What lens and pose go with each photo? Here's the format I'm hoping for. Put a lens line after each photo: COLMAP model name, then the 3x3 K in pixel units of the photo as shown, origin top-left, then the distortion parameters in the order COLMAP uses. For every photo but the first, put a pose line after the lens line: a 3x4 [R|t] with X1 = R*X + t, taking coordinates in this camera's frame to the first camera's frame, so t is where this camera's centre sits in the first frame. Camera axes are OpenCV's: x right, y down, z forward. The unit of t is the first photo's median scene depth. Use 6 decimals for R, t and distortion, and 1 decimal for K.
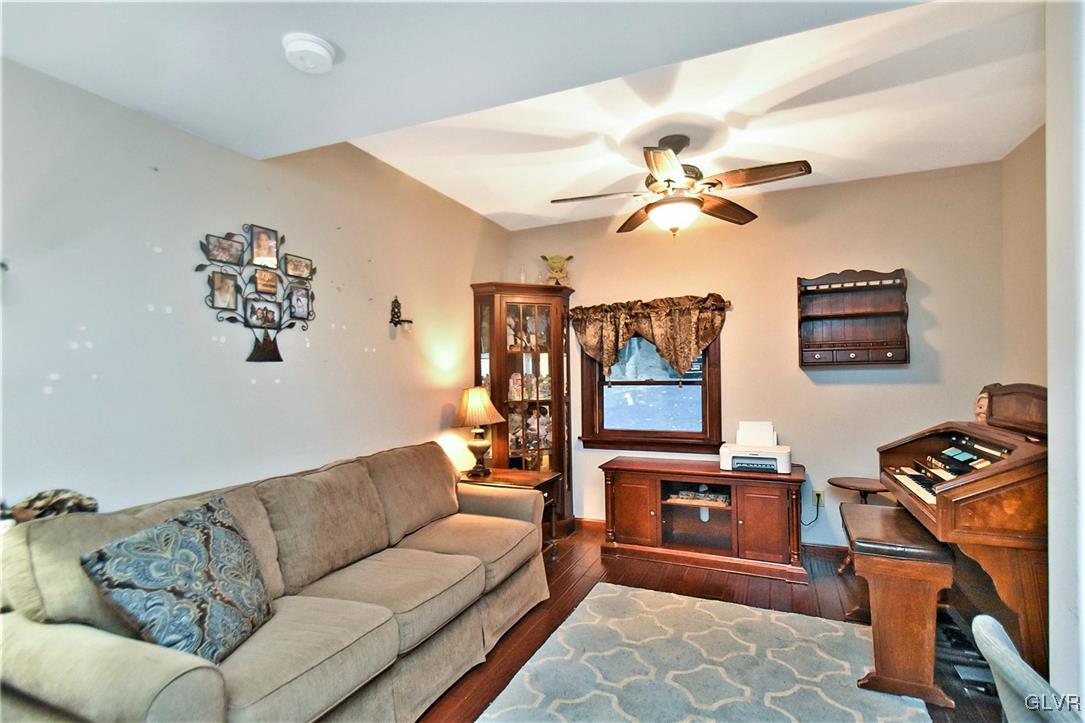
lens RADIAL K [[508.5, 0, 543.9], [0, 508.5, 376.0], [0, 0, 1]] dist [0.015430, -0.012620]
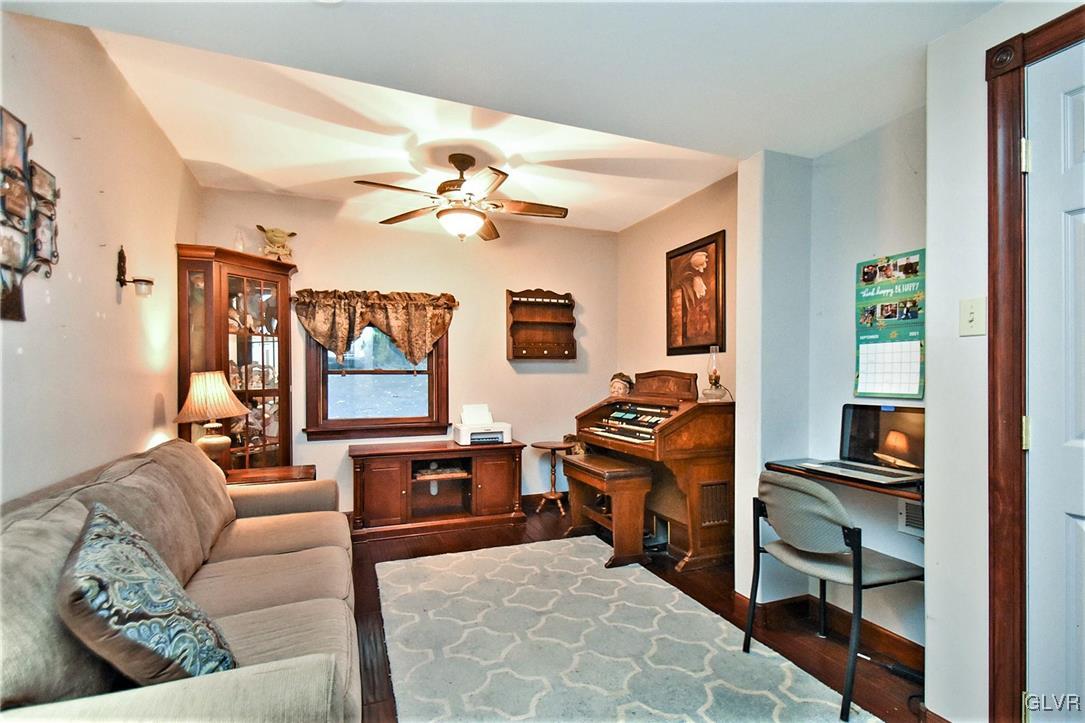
lens RADIAL K [[504.3, 0, 547.1], [0, 504.3, 378.4], [0, 0, 1]] dist [0.014196, -0.020786]
pose [[0.709185, 0.005143, 0.705004, -0.326047], [-0.008726, 0.999961, 0.001483, 0.026217], [-0.704969, -0.007204, 0.709202, 0.038212]]
